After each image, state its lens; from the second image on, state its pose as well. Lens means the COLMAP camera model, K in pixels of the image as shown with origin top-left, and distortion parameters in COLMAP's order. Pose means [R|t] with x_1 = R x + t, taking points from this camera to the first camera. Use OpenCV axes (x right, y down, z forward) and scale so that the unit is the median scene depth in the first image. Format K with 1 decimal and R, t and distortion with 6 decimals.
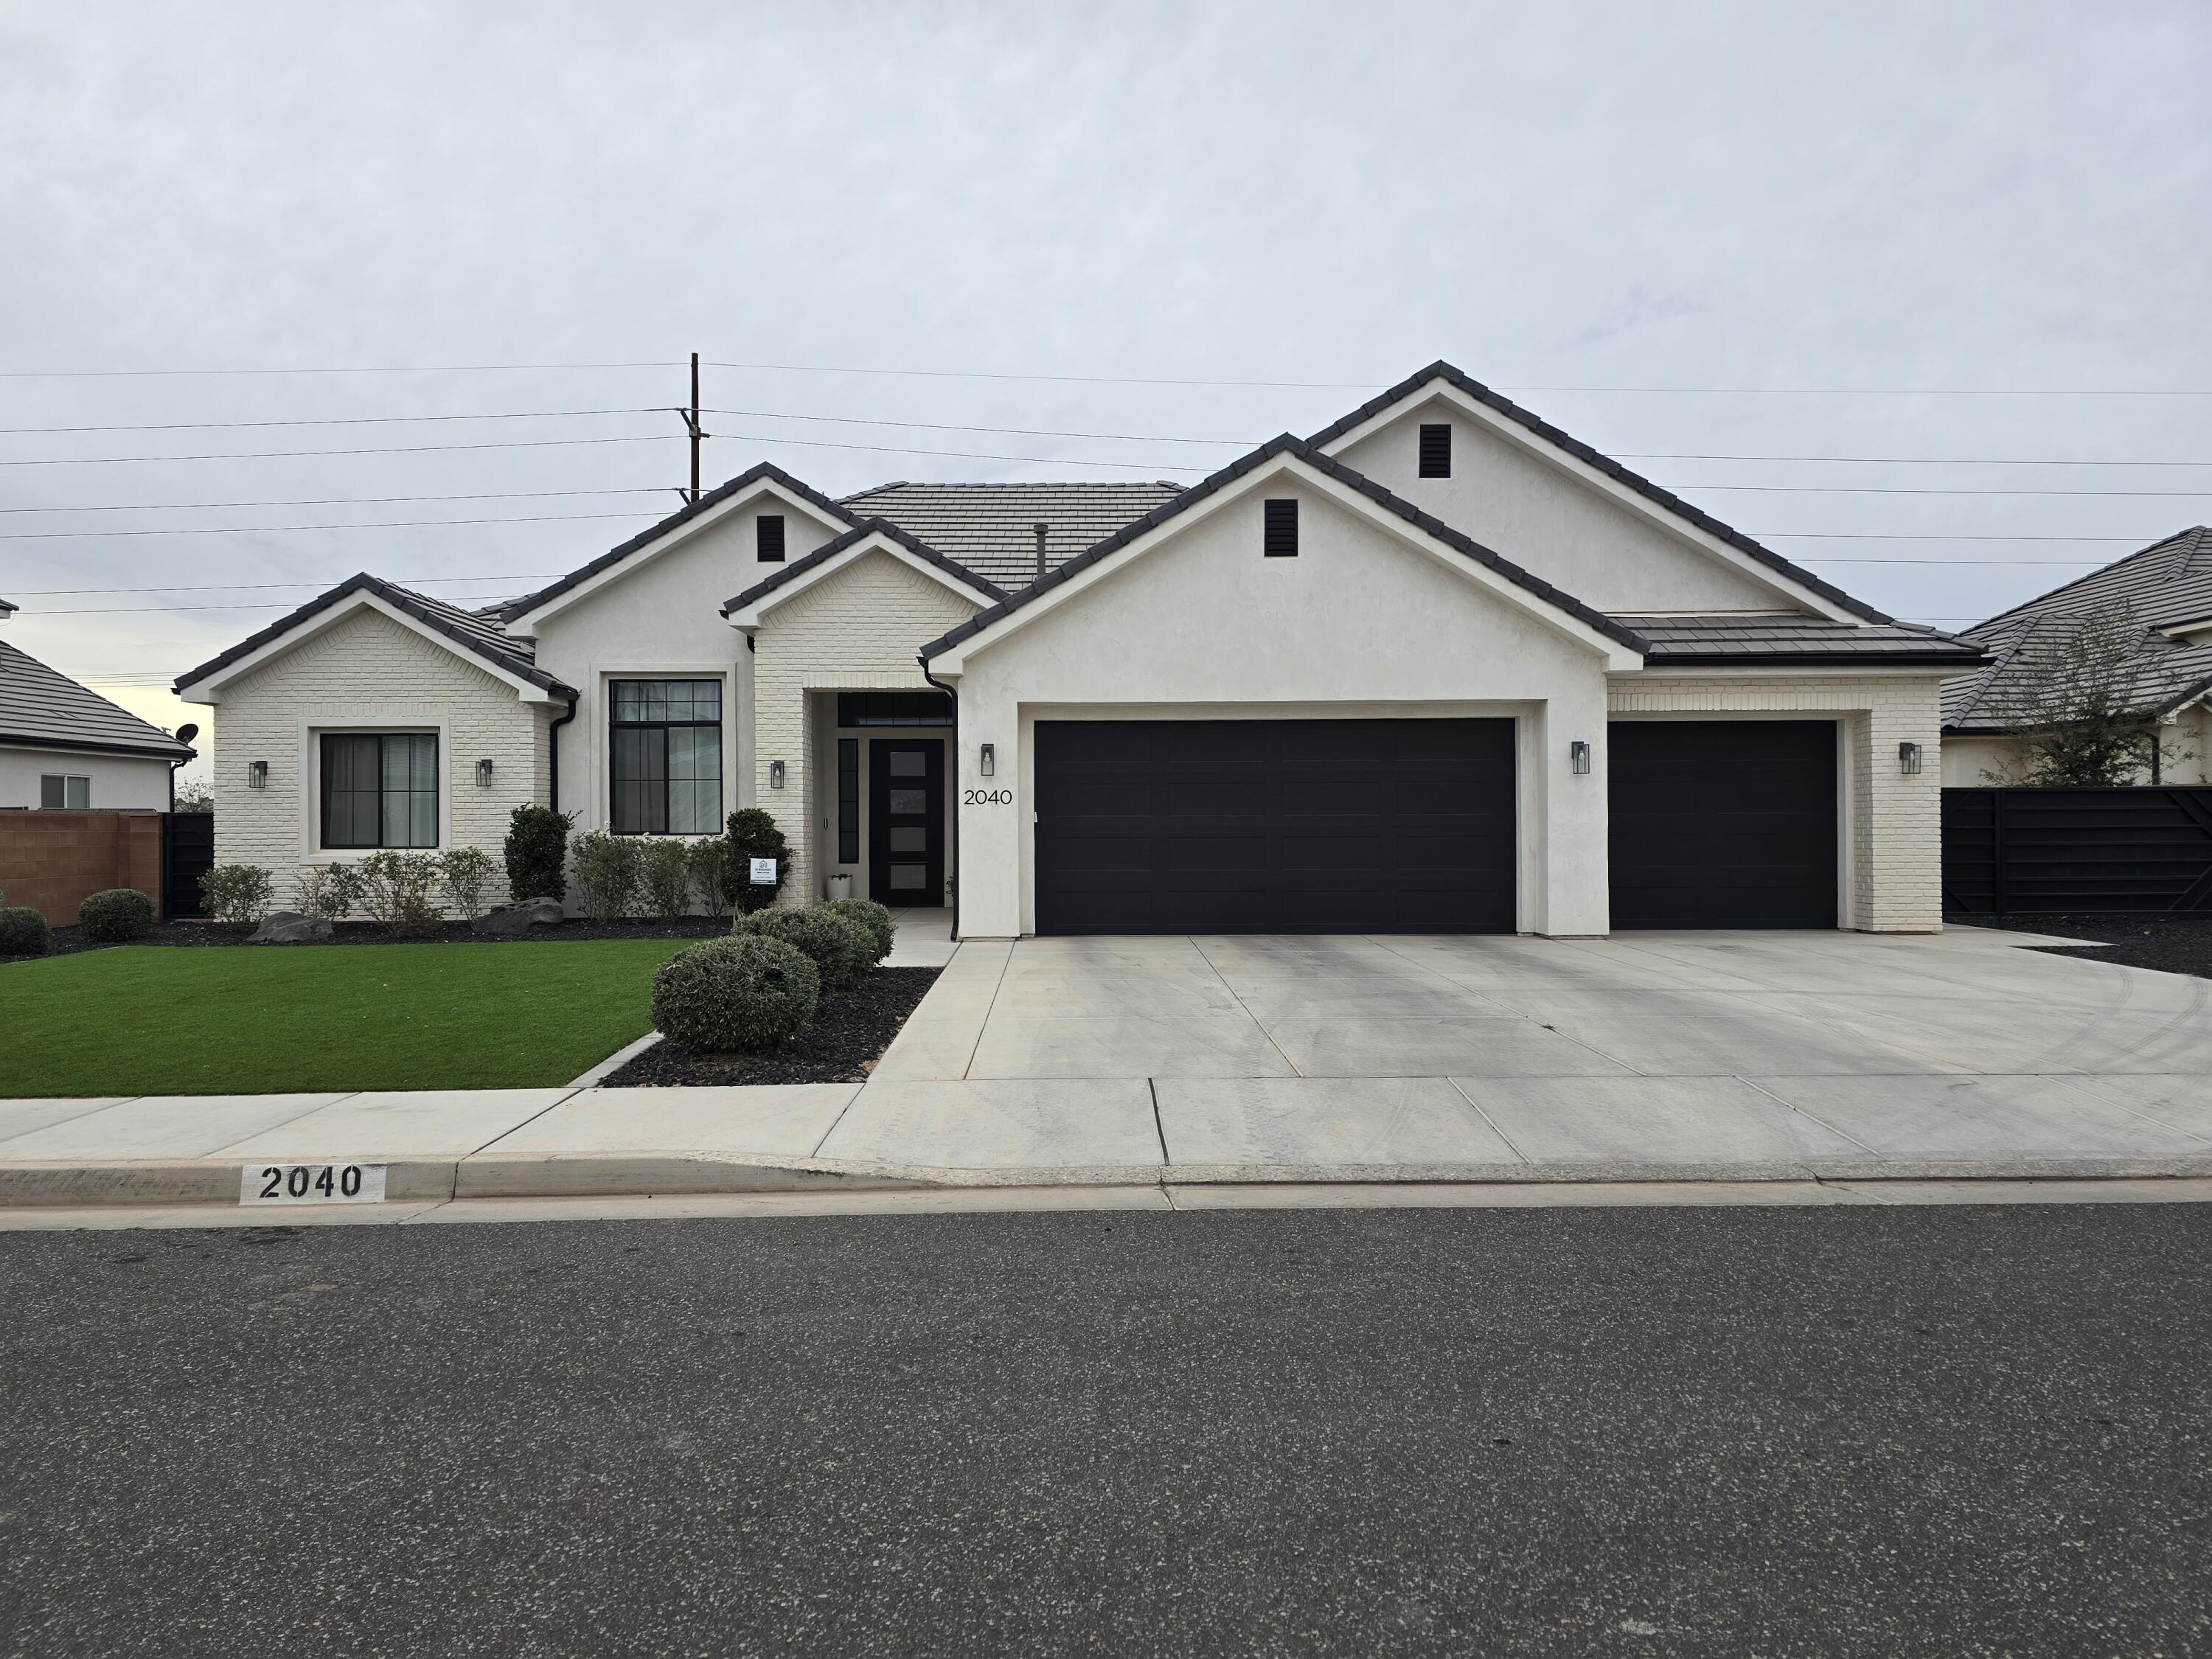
lens RADIAL K [[1456.1, 0, 1089.3], [0, 1456.1, 819.1], [0, 0, 1]] dist [0.081370, -0.072974]
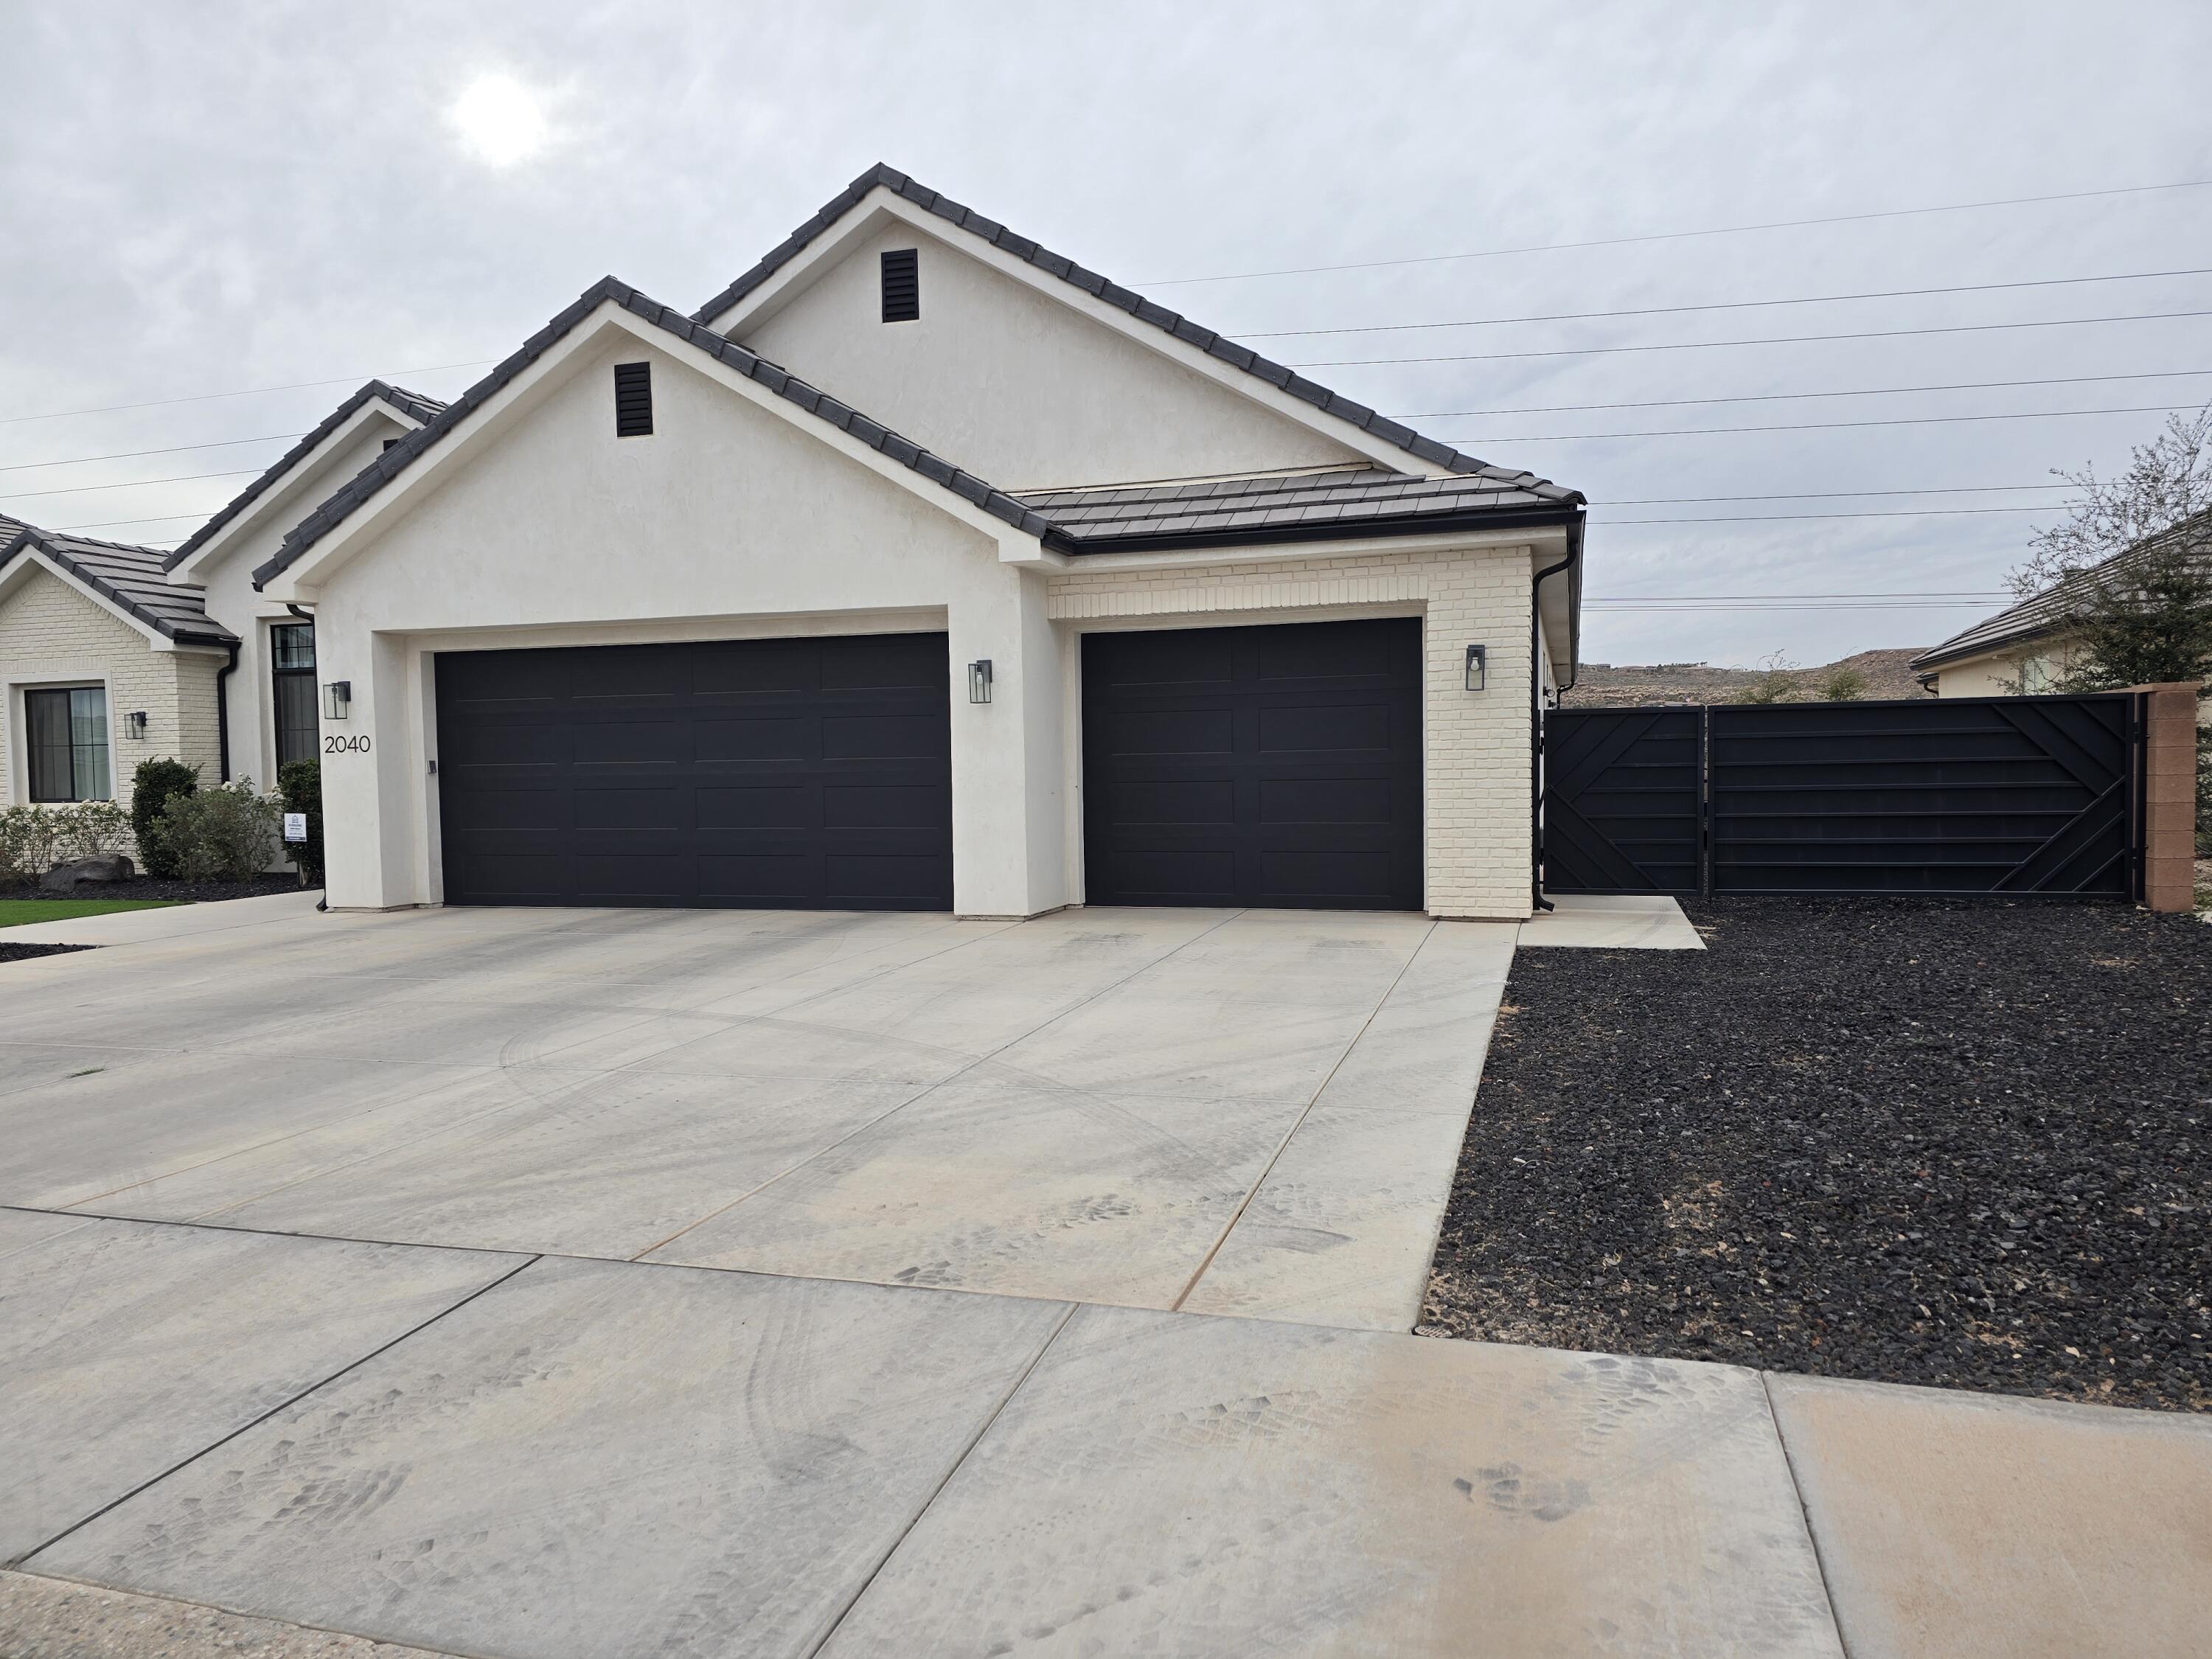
lens RADIAL K [[1450.2, 0, 1106.0], [0, 1450.2, 829.5], [0, 0, 1]] dist [0.084309, -0.077025]
pose [[0.950089, 0.002464, -0.311971, 0.586872], [0.012344, 0.998889, 0.045482, 0.001237], [0.311736, -0.047063, 0.949002, 0.291582]]
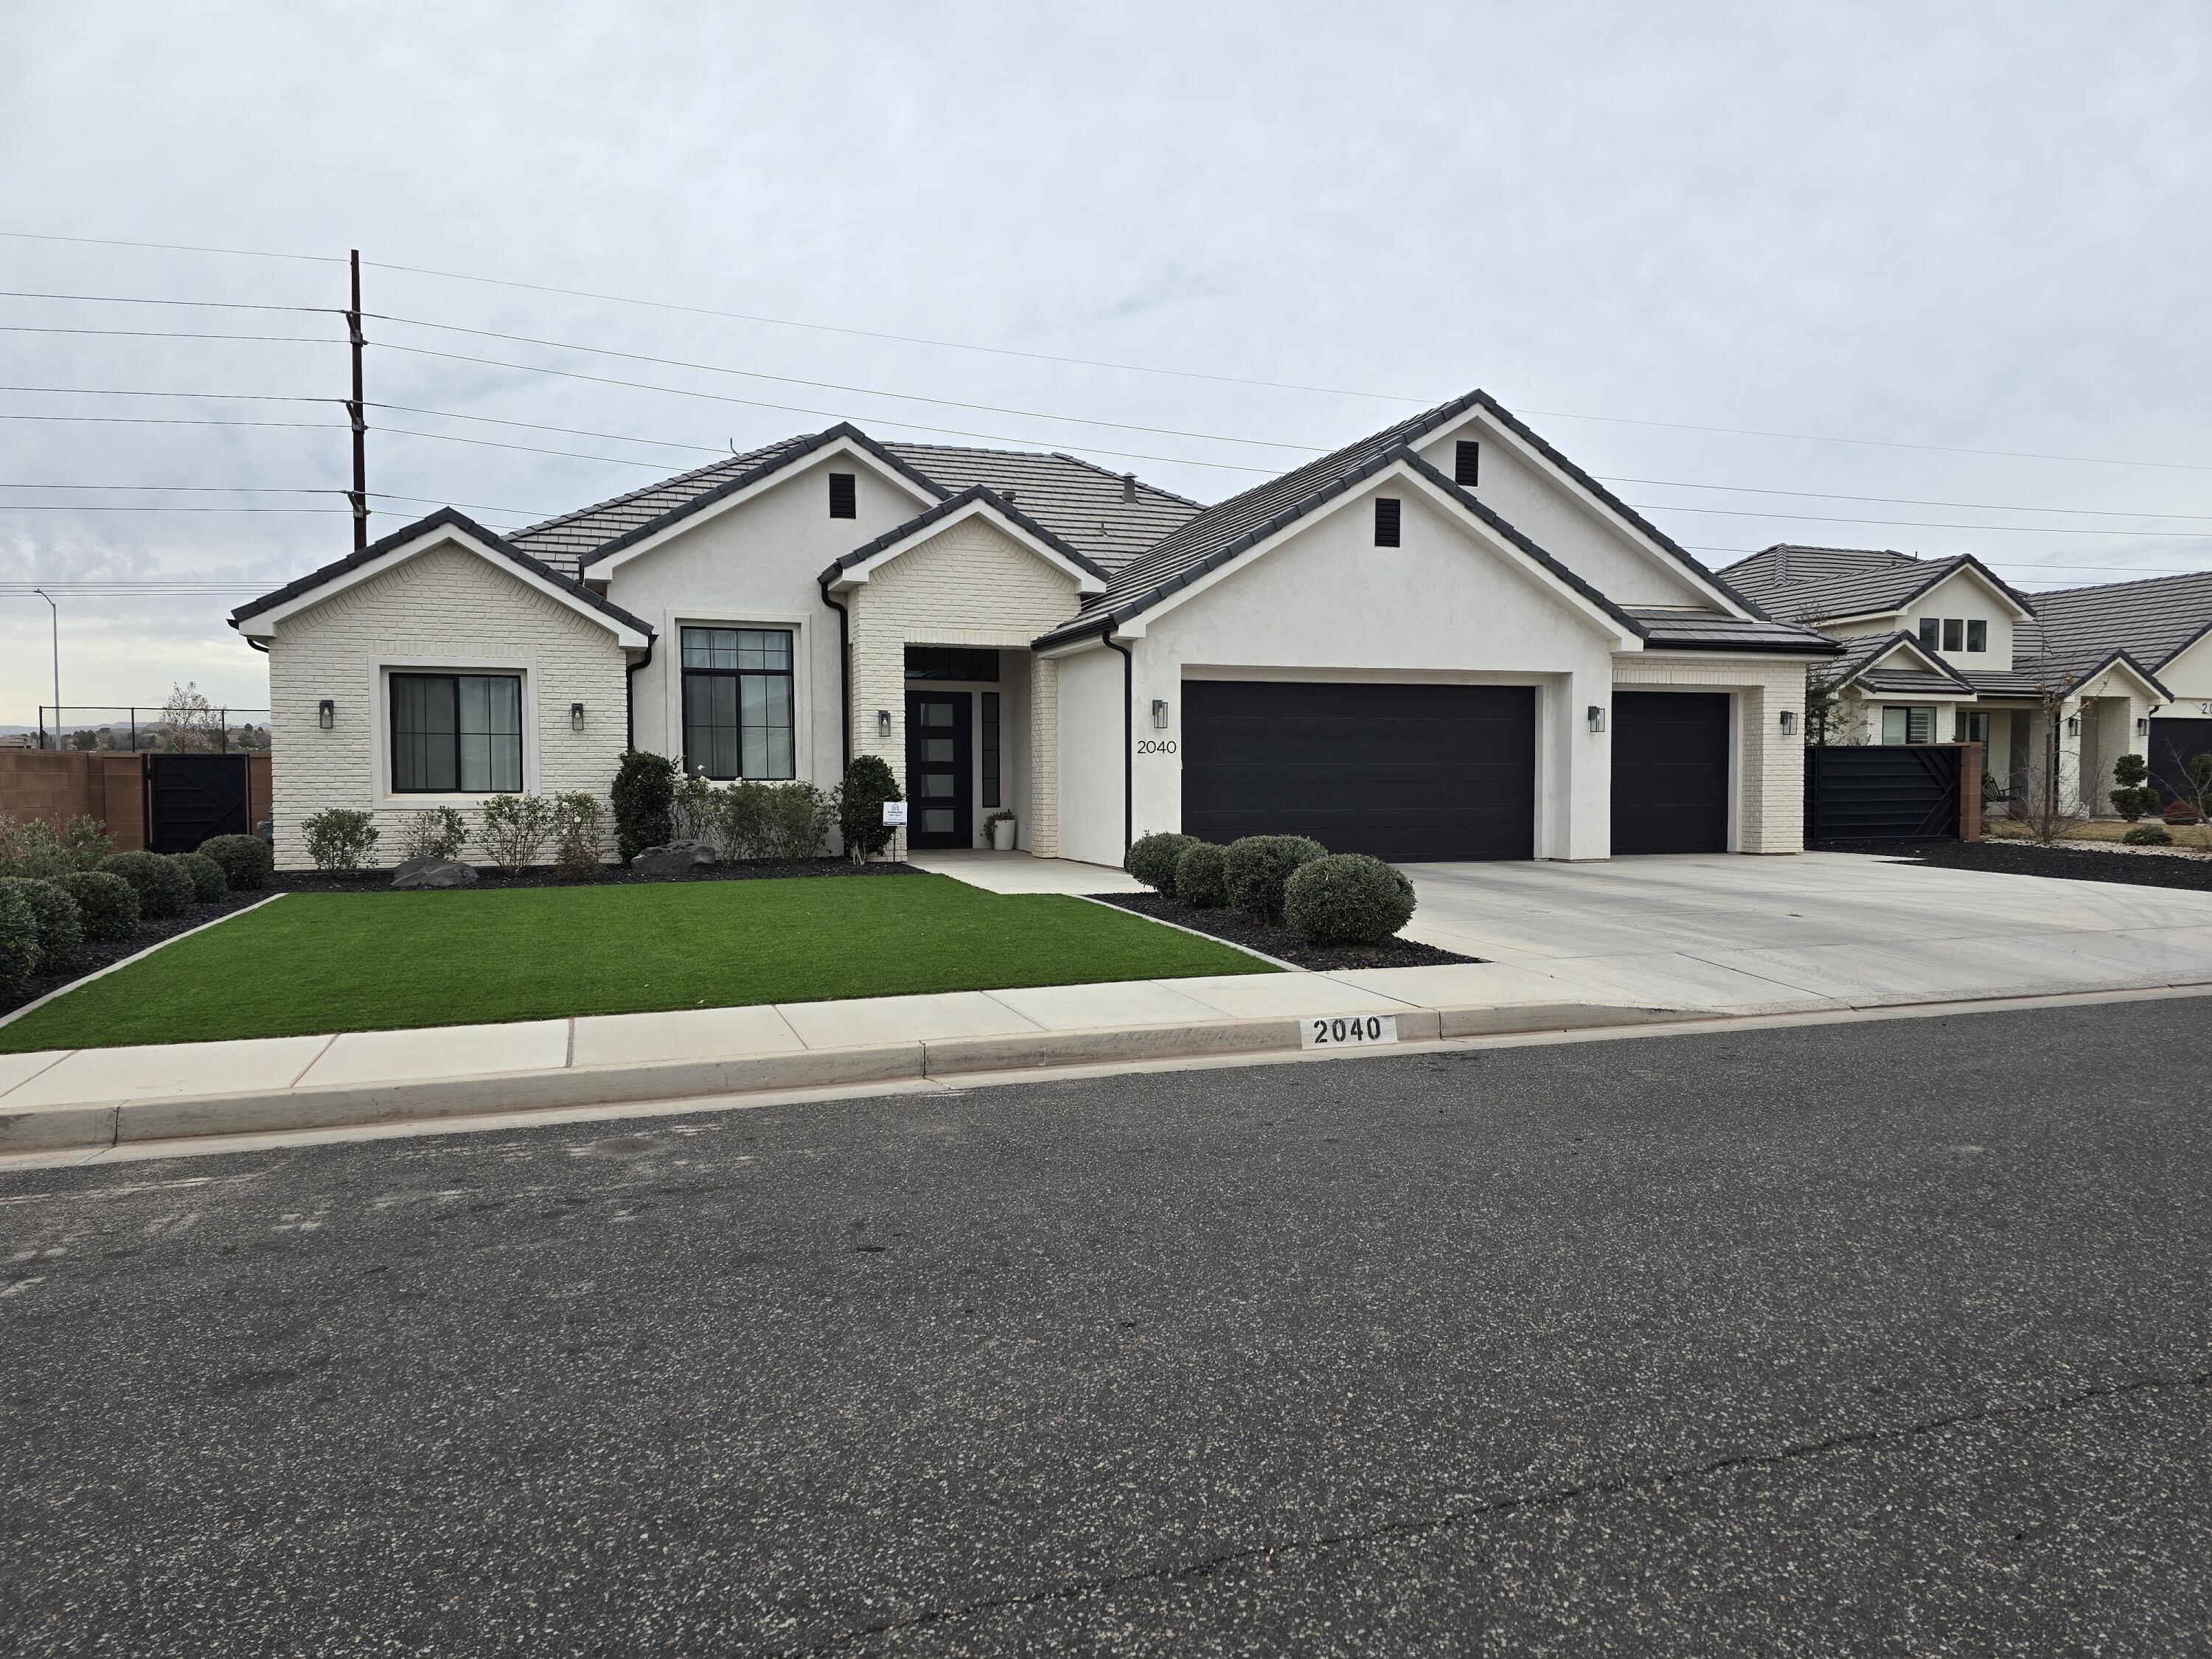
lens RADIAL K [[1450.2, 0, 1106.0], [0, 1450.2, 829.5], [0, 0, 1]] dist [0.084309, -0.077025]
pose [[0.948814, -0.008326, 0.315724, -0.436806], [-0.004099, 0.999244, 0.038669, 0.005681], [-0.315808, -0.037984, 0.948063, -0.062901]]
